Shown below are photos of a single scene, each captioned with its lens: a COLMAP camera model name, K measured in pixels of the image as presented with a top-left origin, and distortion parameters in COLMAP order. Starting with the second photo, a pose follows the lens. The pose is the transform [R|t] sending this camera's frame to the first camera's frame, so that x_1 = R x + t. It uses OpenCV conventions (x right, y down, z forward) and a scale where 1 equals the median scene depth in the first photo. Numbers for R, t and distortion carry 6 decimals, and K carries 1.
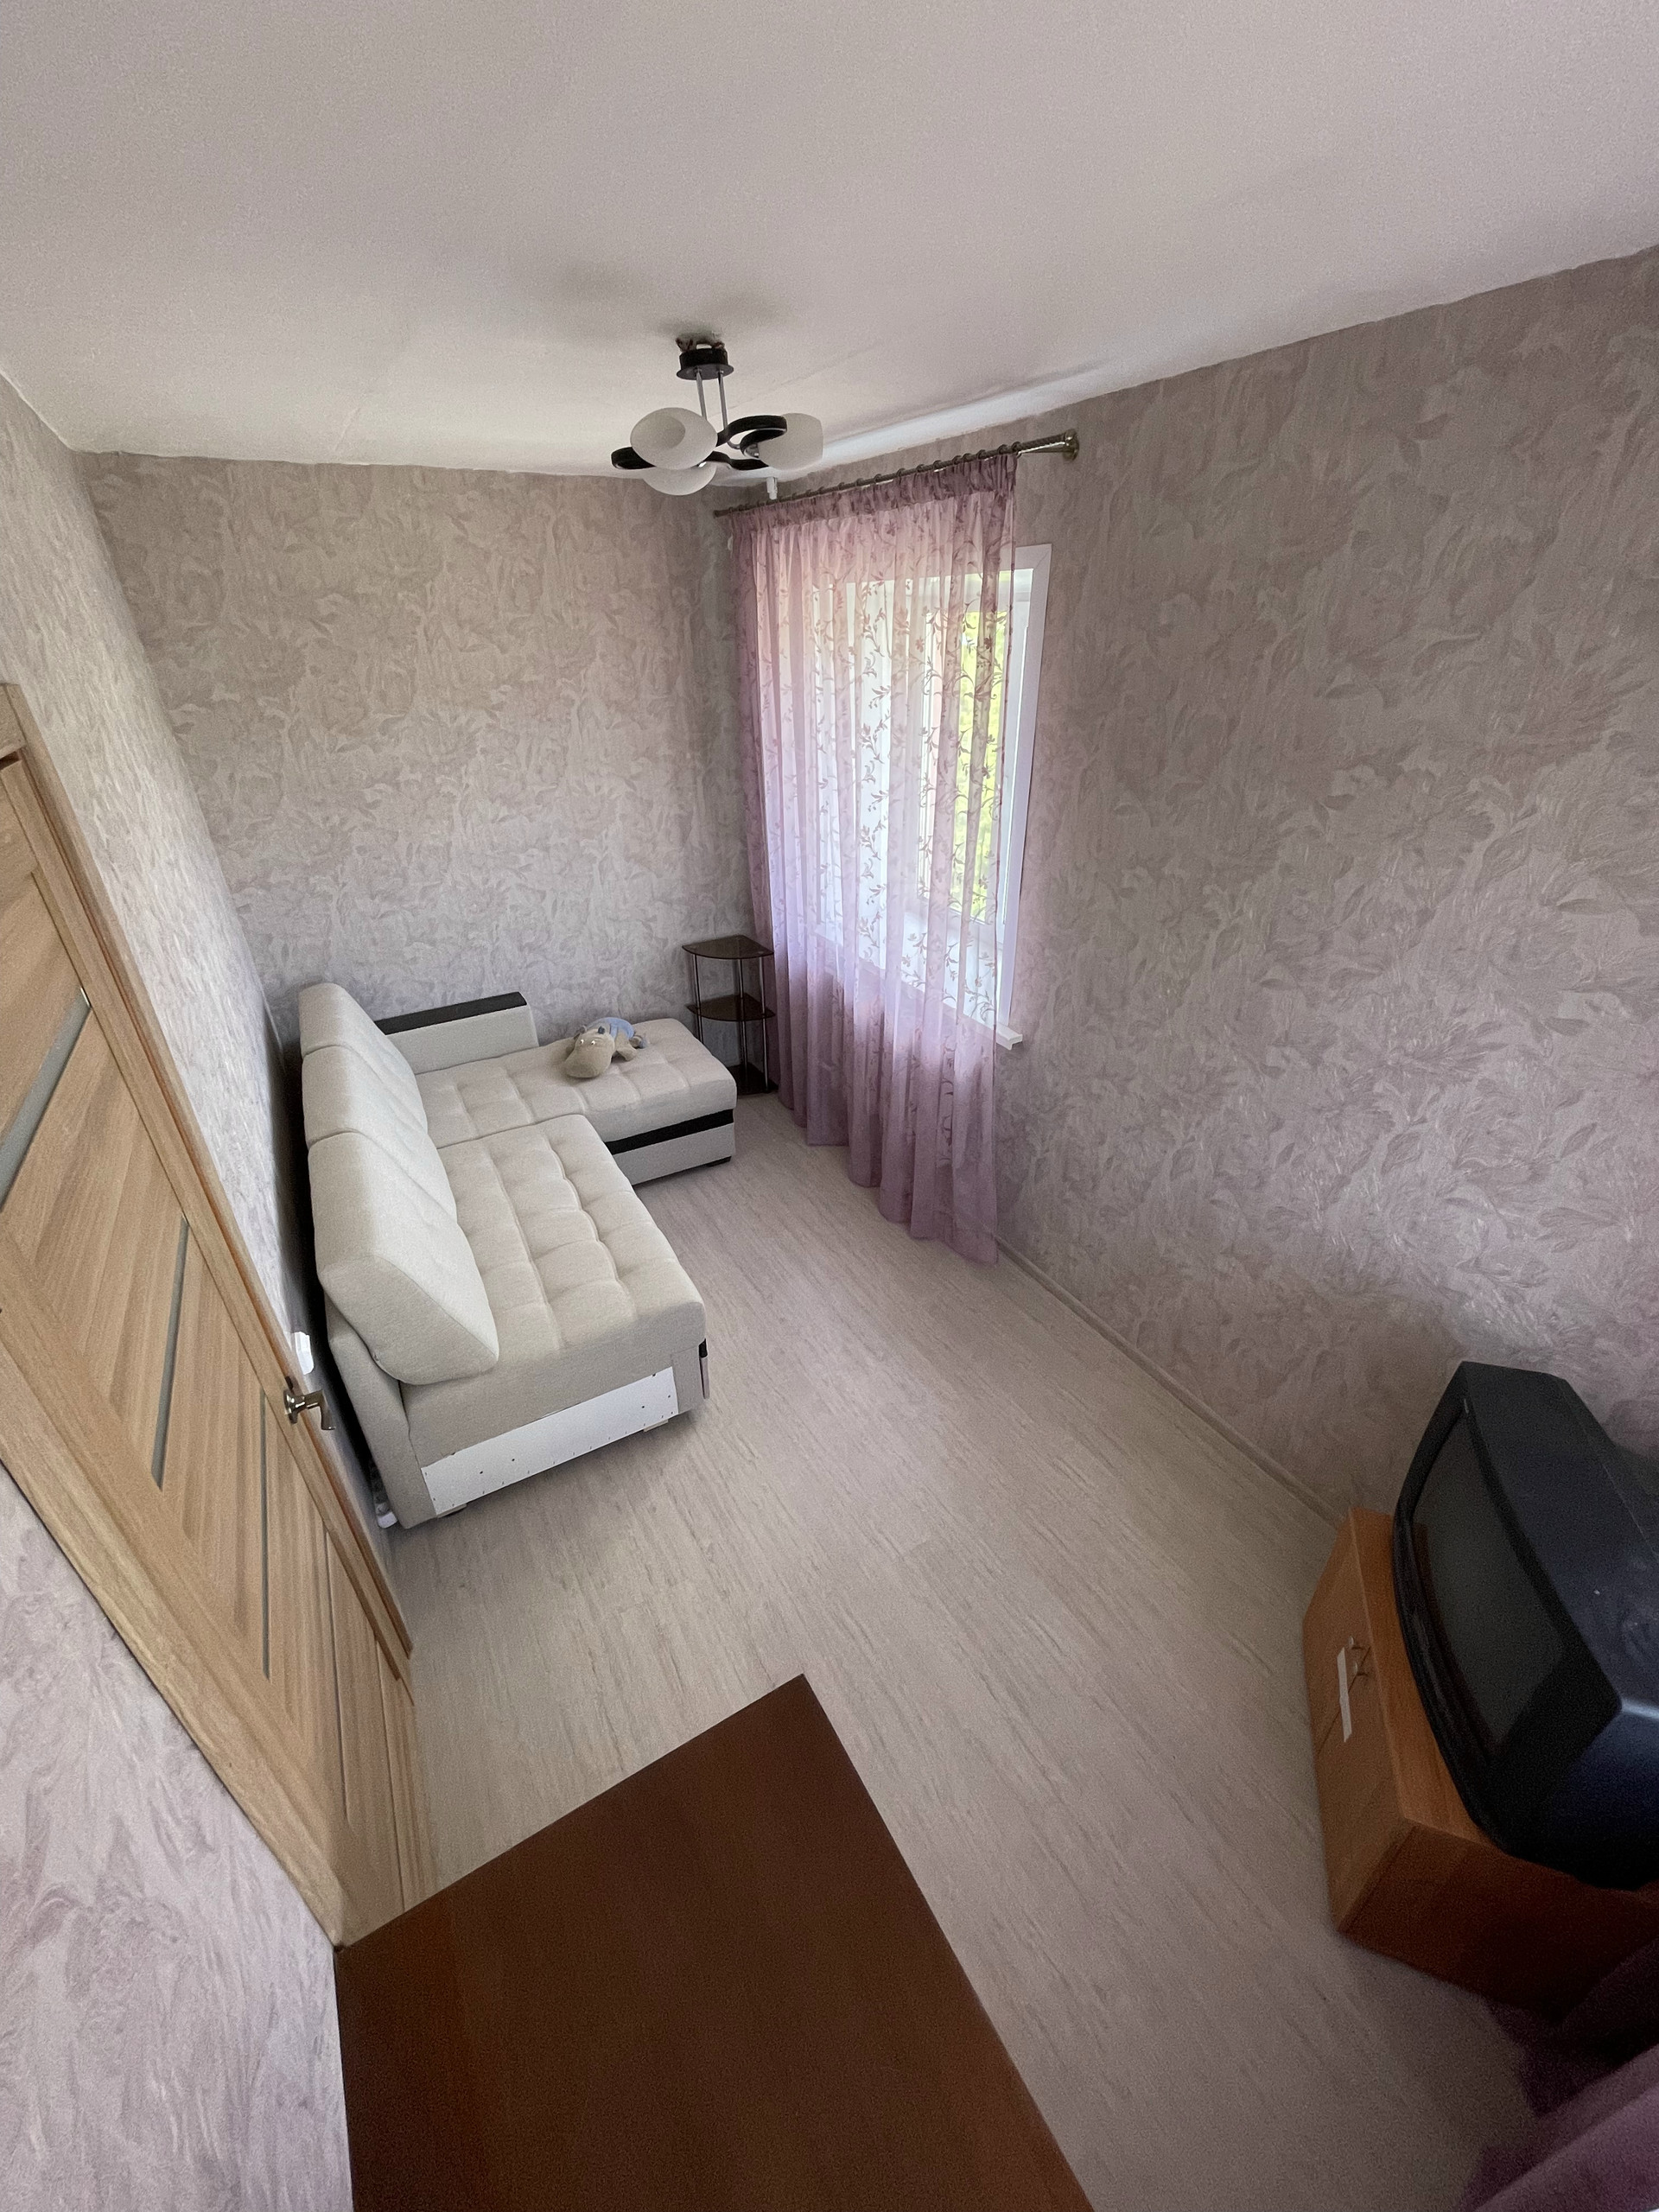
lens RADIAL K [[894.2, 0, 826.2], [0, 894.2, 1110.7], [0, 0, 1]] dist [-0.003140, 0.000253]
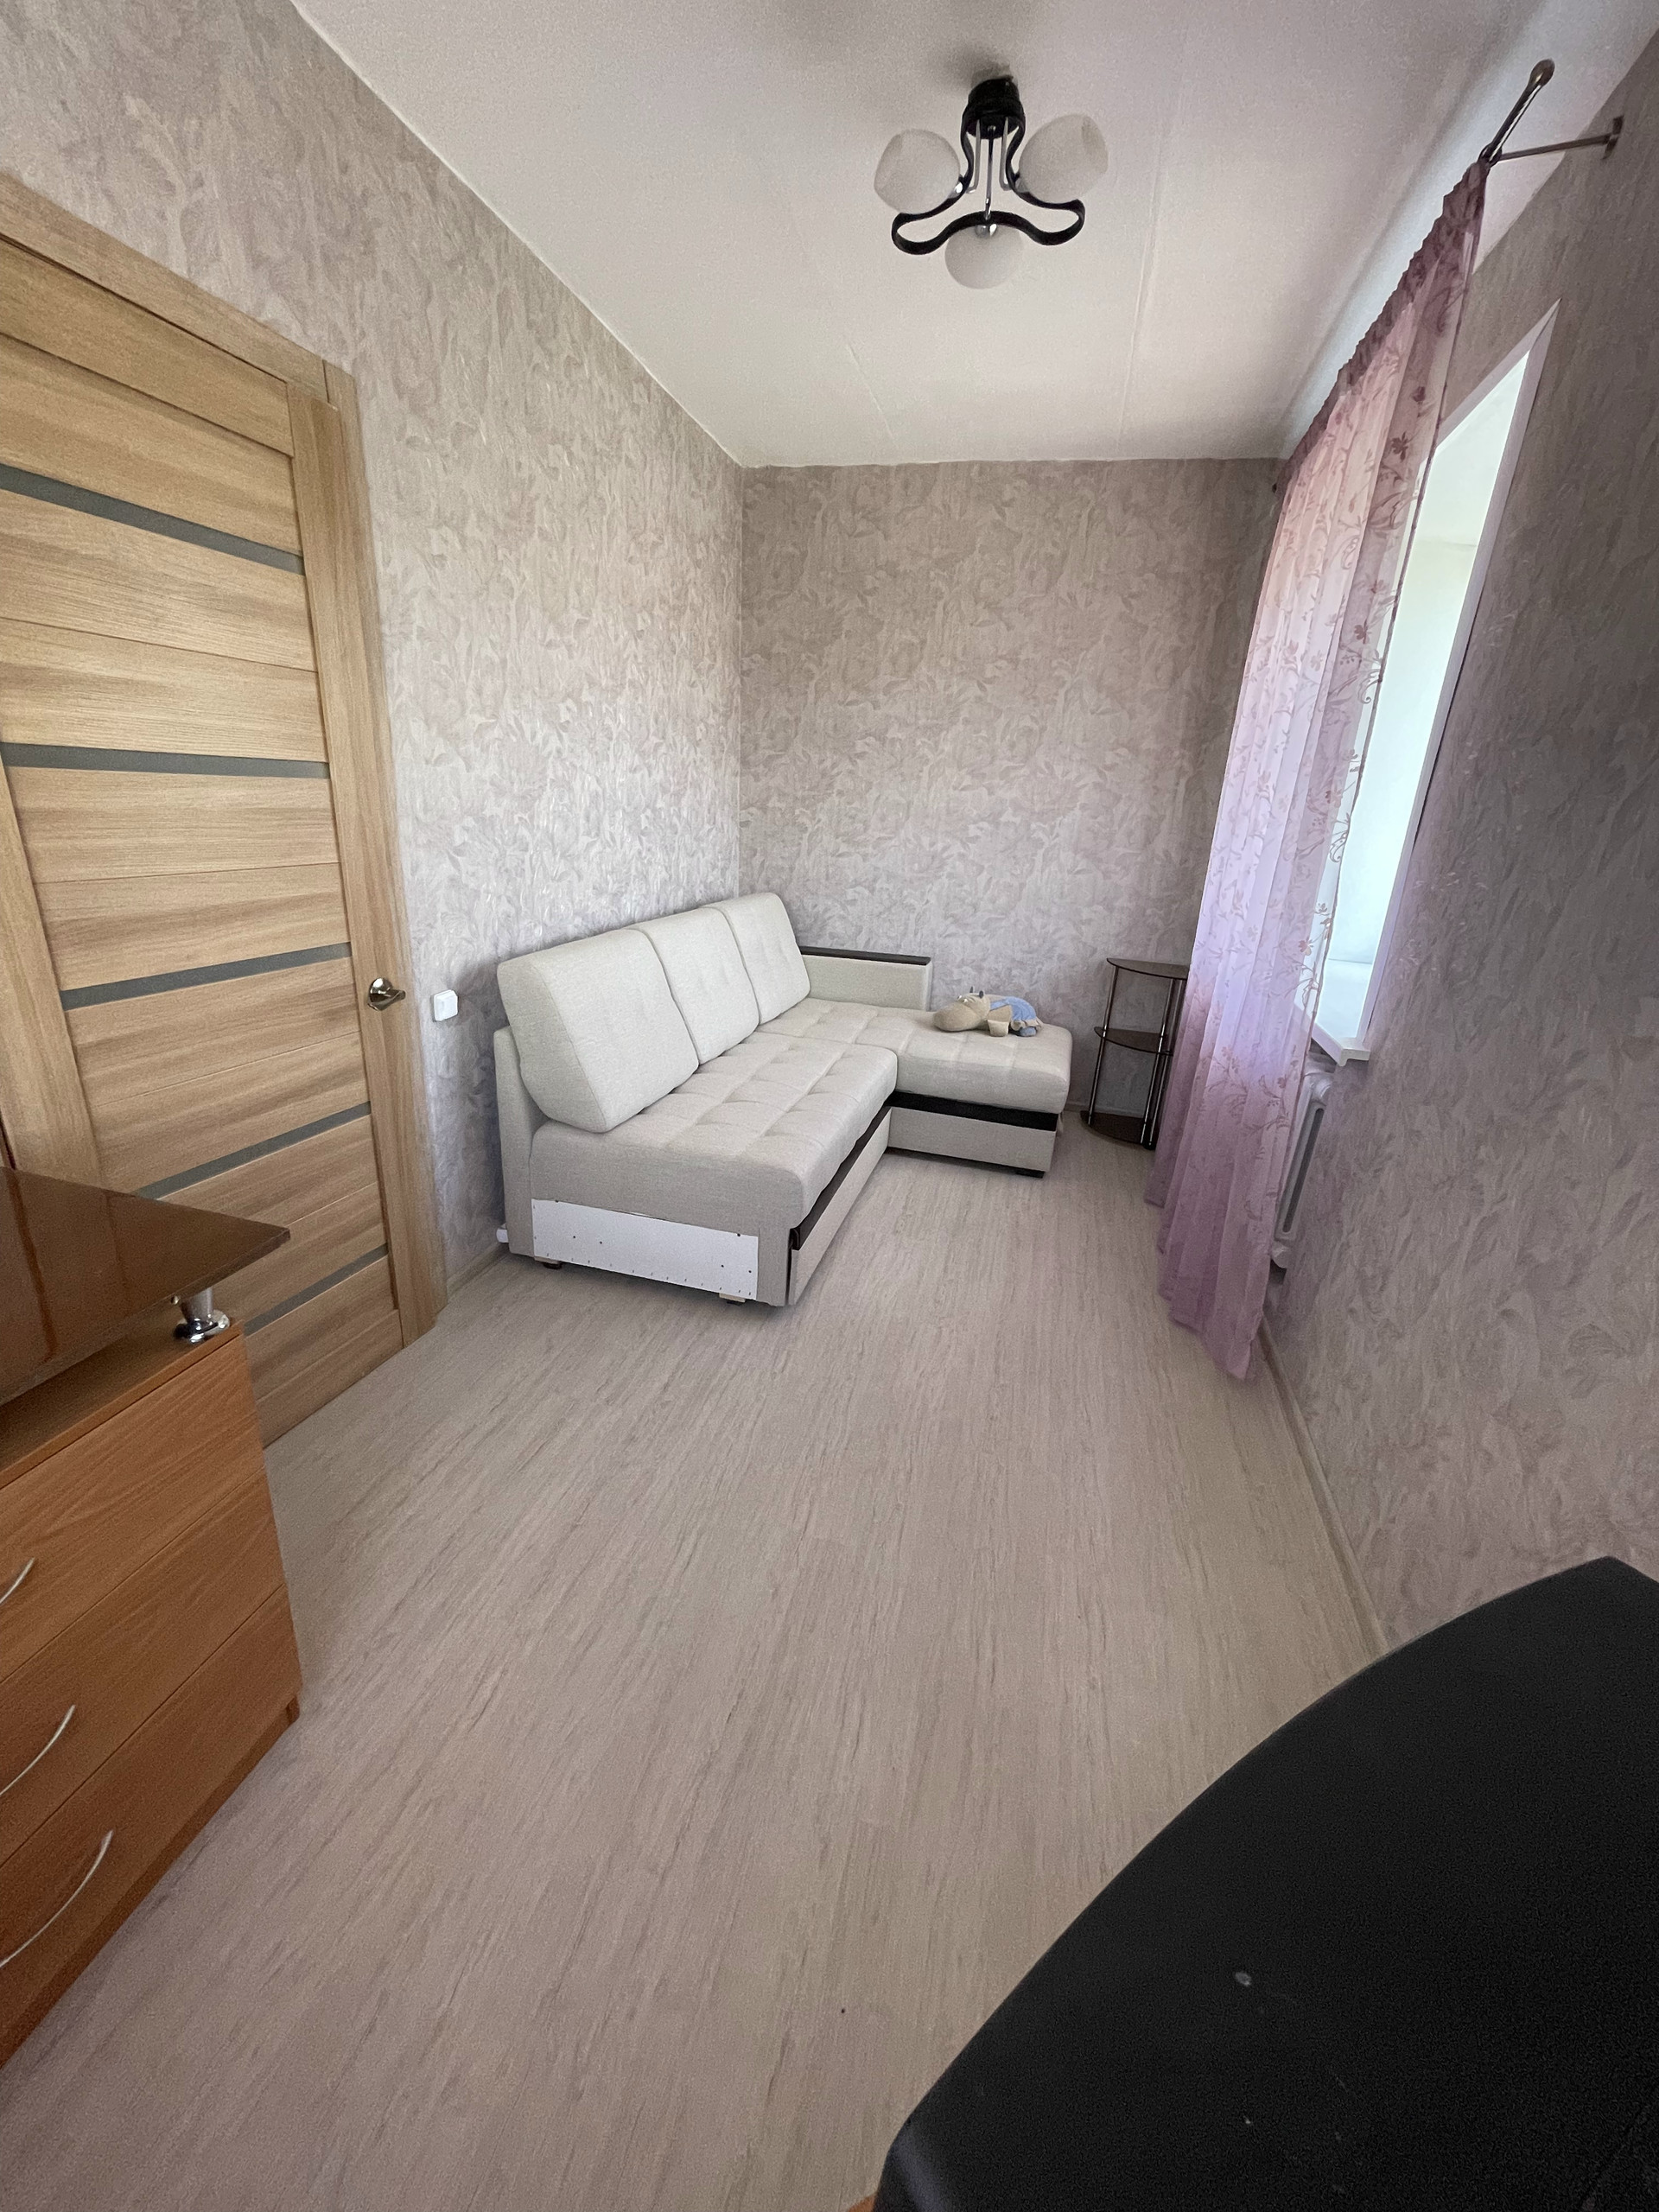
lens RADIAL K [[894.2, 0, 823.6], [0, 894.2, 1109.3], [0, 0, 1]] dist [-0.003140, 0.000253]
pose [[0.706571, 0.291466, -0.644829, 0.346372], [-0.404168, 0.914204, -0.029641, 0.131384], [0.580866, 0.281563, 0.763752, 0.235509]]
